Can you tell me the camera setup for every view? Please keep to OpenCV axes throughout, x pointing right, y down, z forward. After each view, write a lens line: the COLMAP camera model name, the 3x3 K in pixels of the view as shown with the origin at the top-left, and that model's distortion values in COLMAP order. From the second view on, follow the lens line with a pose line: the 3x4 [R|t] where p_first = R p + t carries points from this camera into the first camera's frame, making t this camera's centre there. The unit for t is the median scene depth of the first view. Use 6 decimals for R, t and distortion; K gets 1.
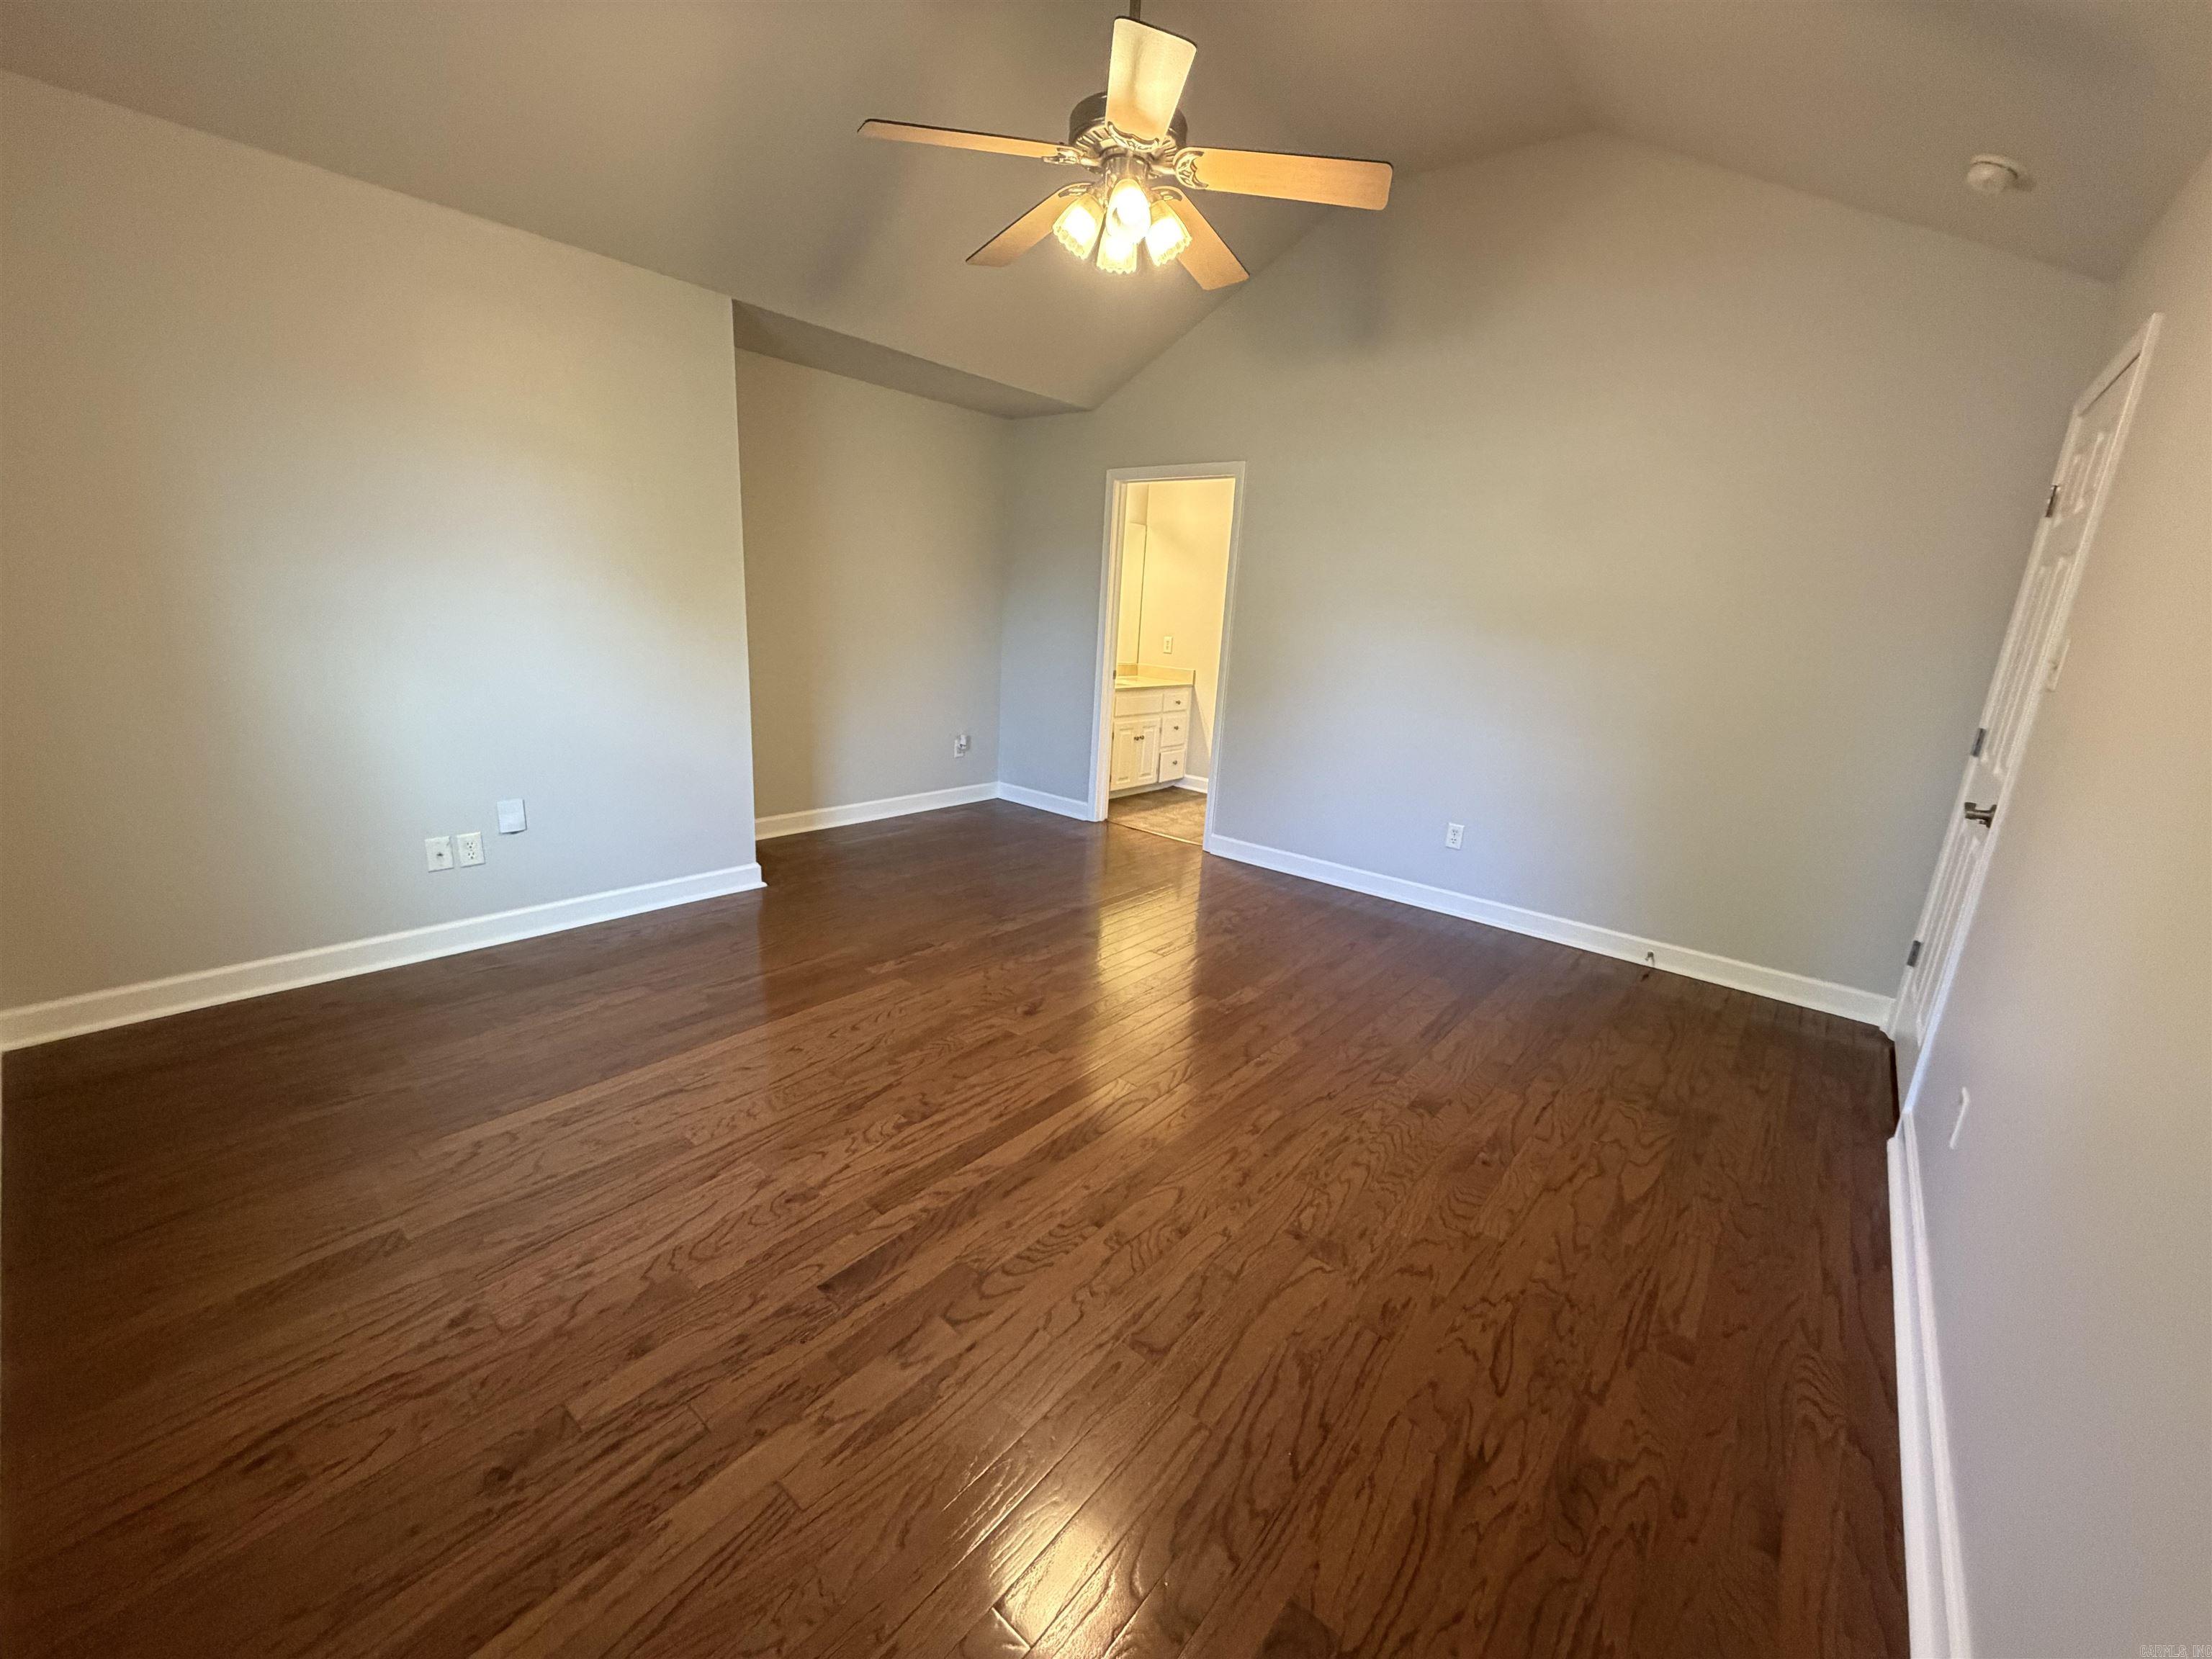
lens RADIAL K [[880.3, 0, 1115.2], [0, 880.3, 827.4], [0, 0, 1]] dist [0.000045, -0.000244]
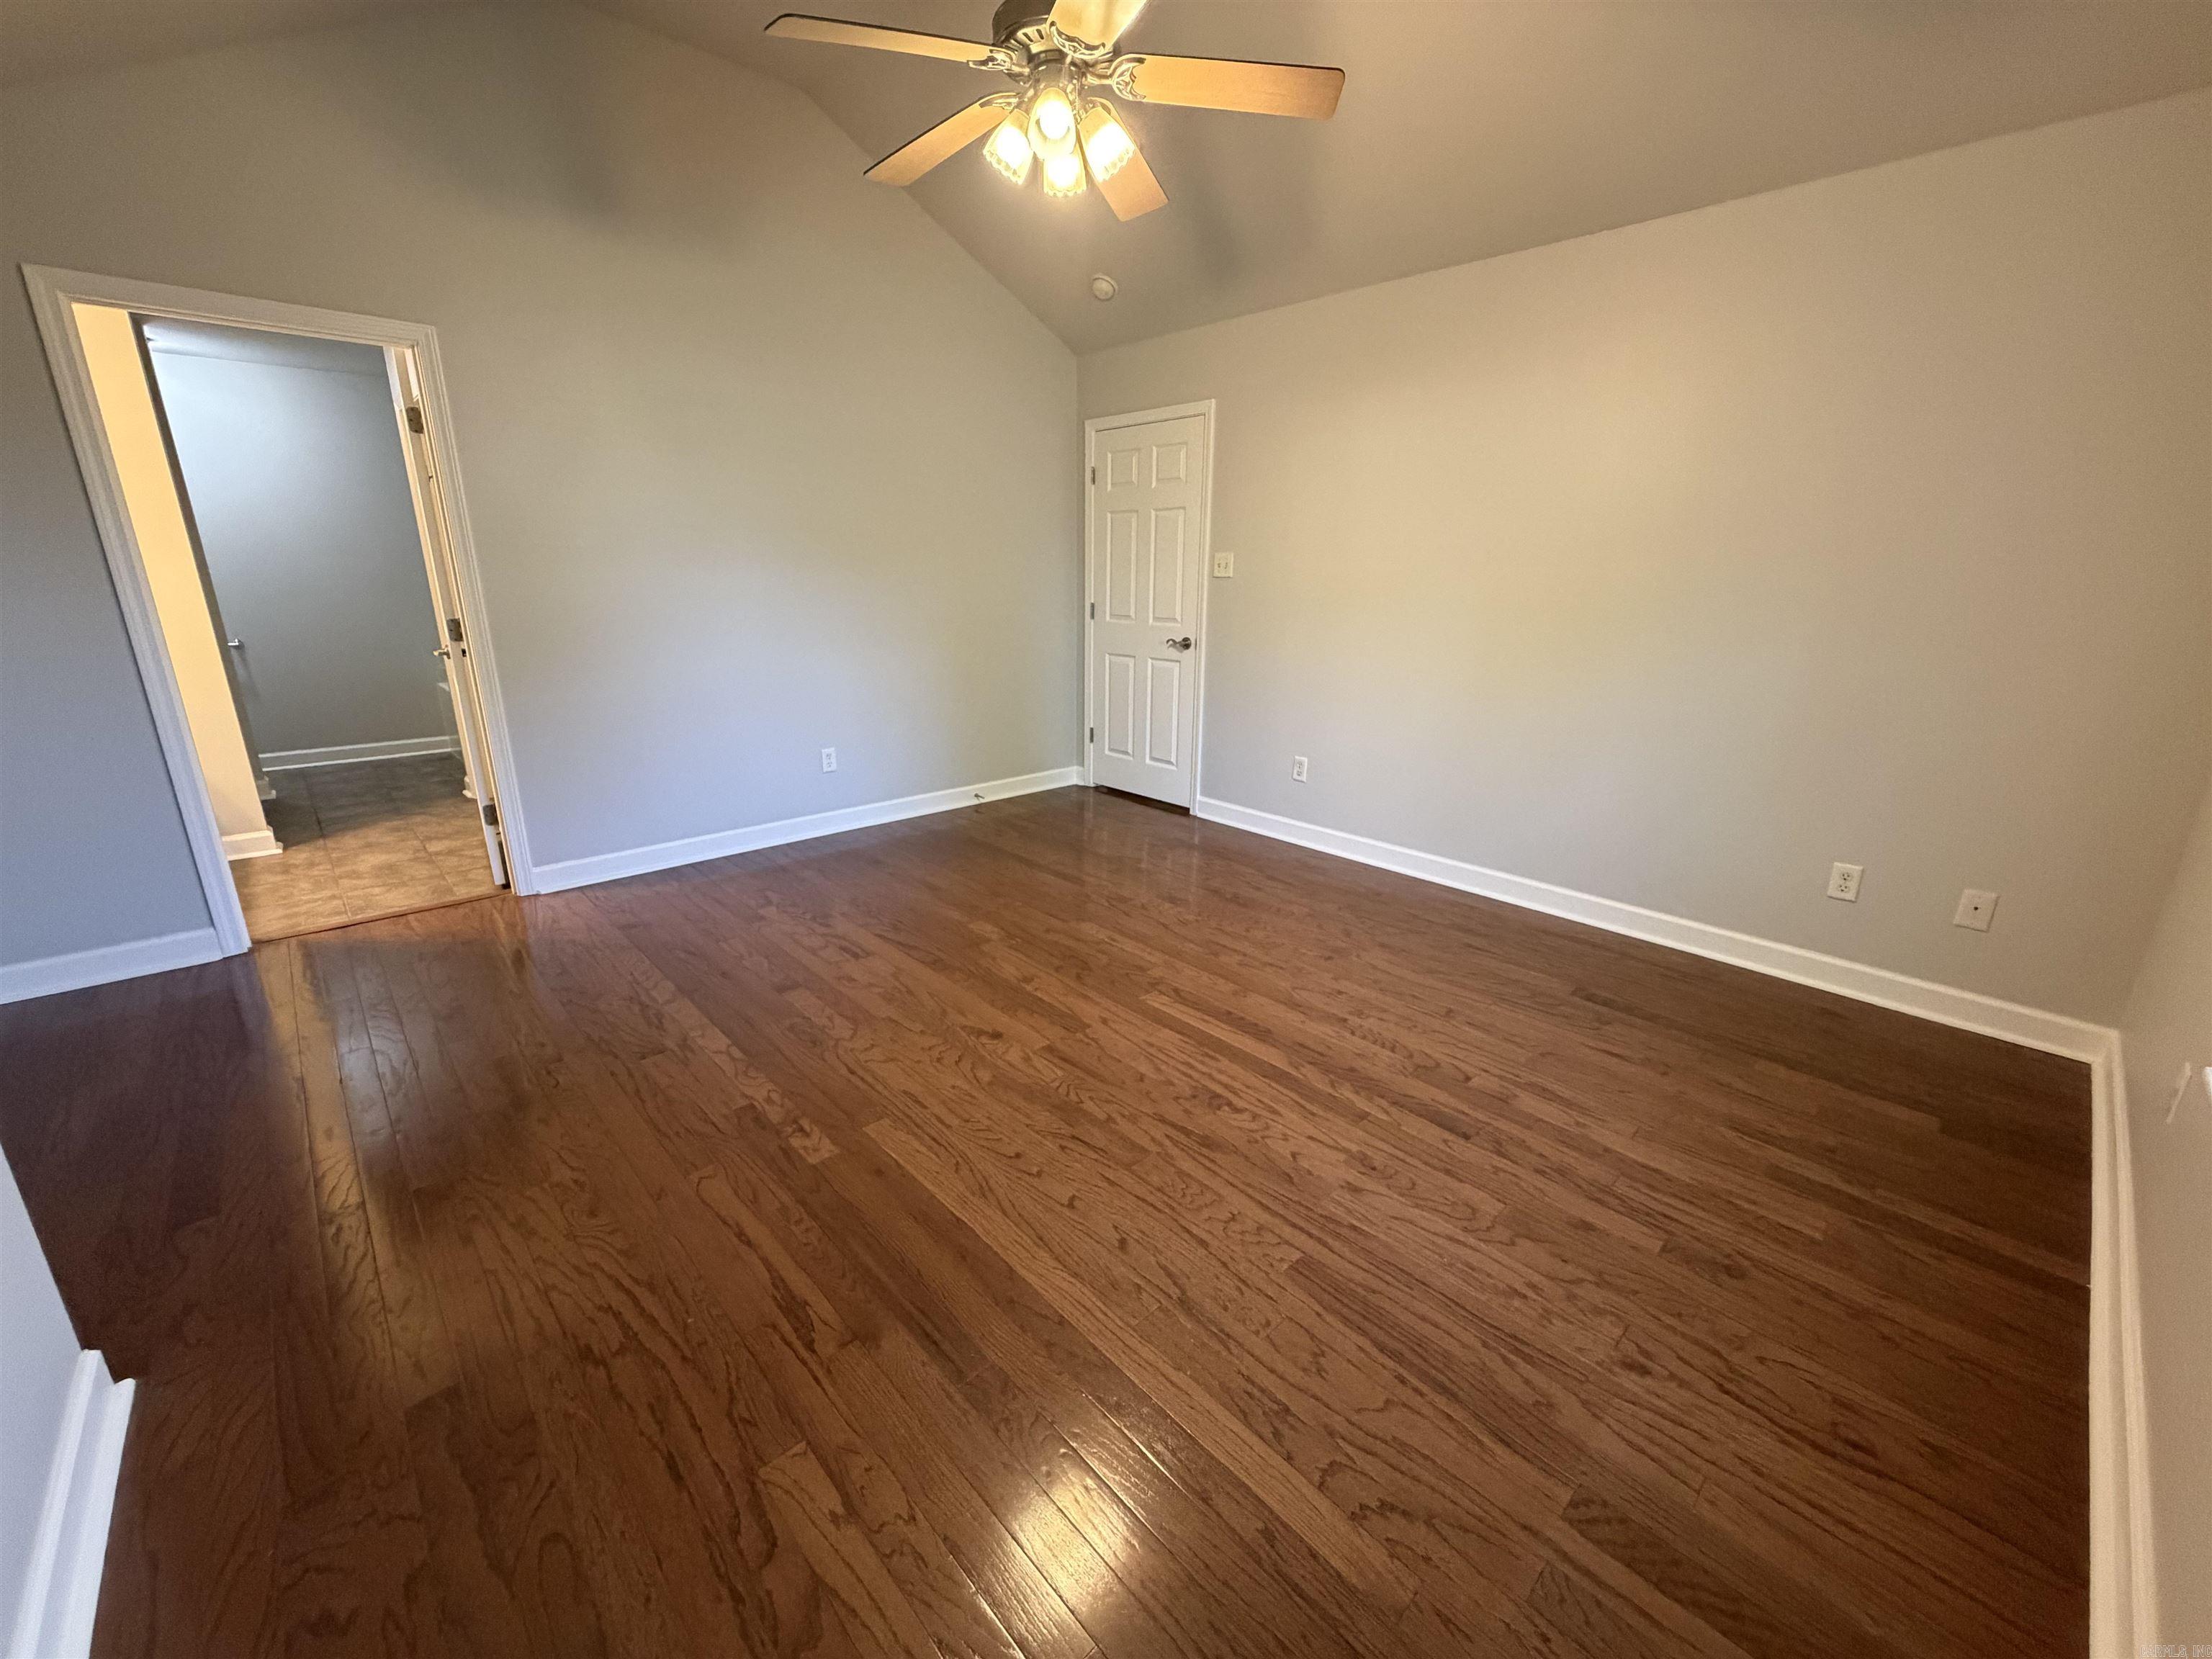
lens RADIAL K [[880.3, 0, 1086.7], [0, 880.3, 825.8], [0, 0, 1]] dist [0.000045, -0.000244]
pose [[0.138653, -0.332359, 0.932906, -1.211199], [0.240996, 0.925011, 0.293728, -0.316696], [-0.960571, 0.184100, 0.208353, 1.012032]]
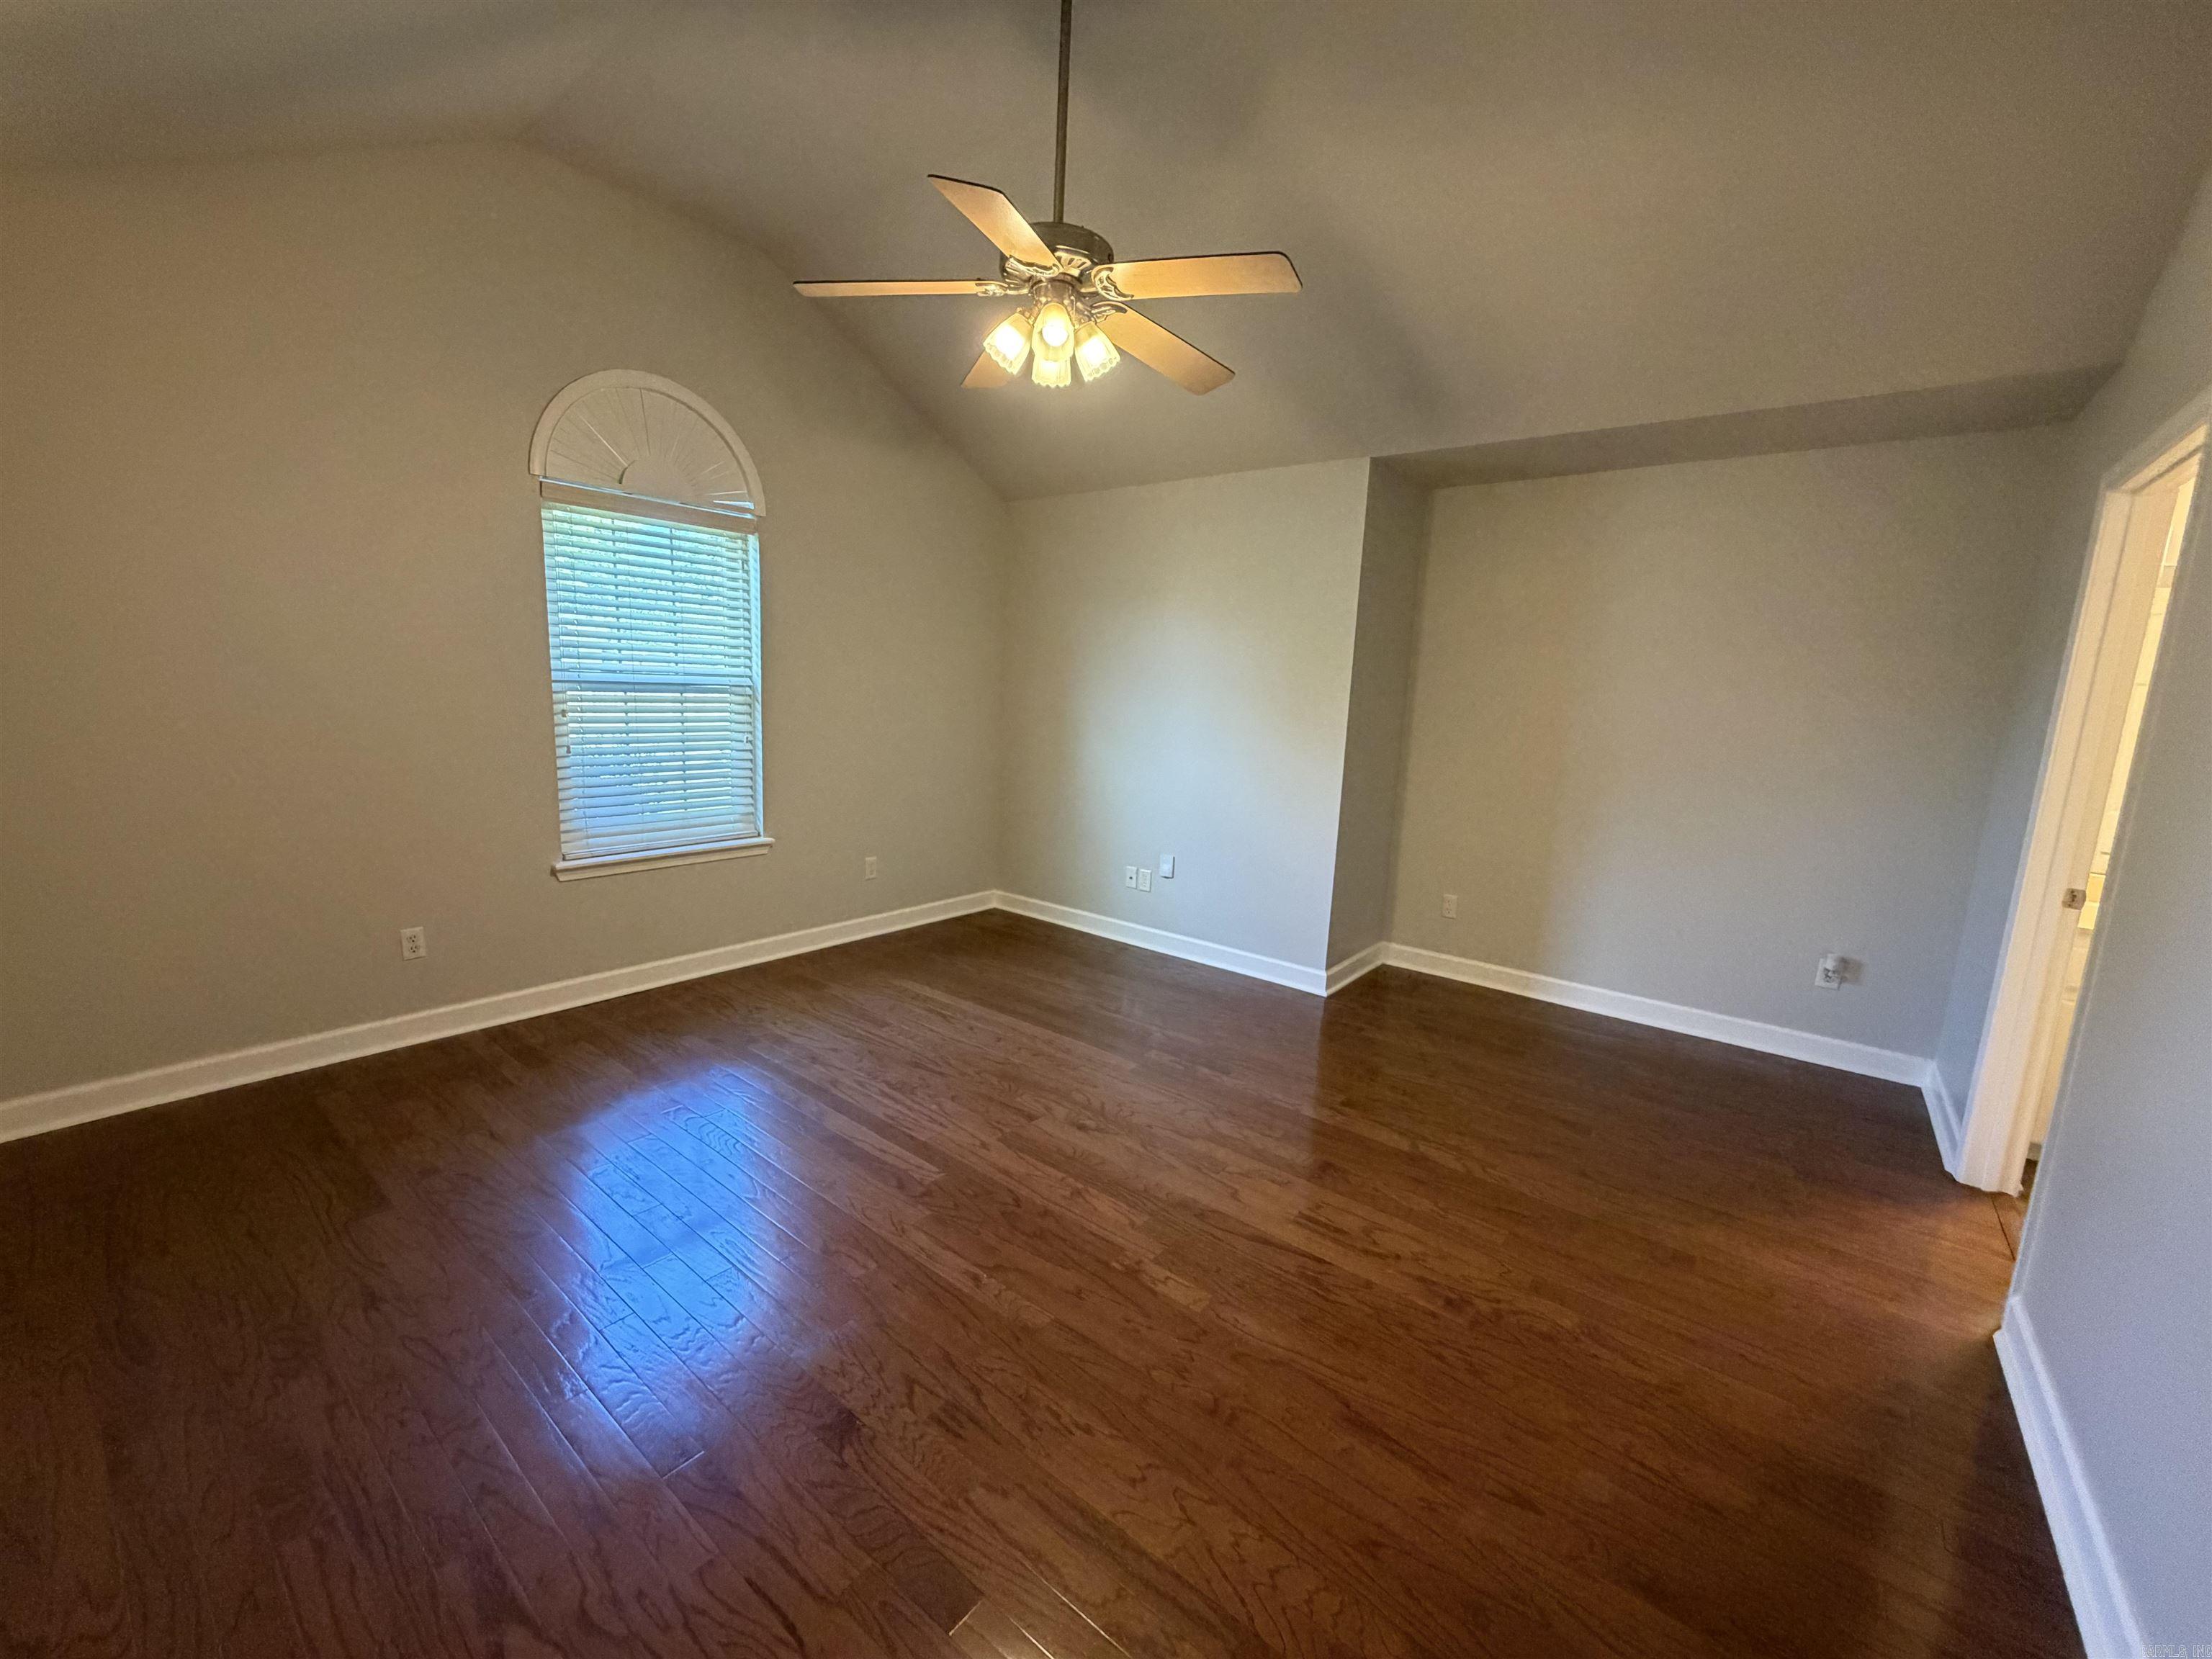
lens RADIAL K [[880.3, 0, 1092.6], [0, 880.3, 828.4], [0, 0, 1]] dist [0.000045, -0.000244]
pose [[0.017567, 0.108076, -0.993987, 1.199160], [-0.284695, 0.953529, 0.098646, -0.288567], [0.958457, 0.281250, 0.047519, 1.273565]]
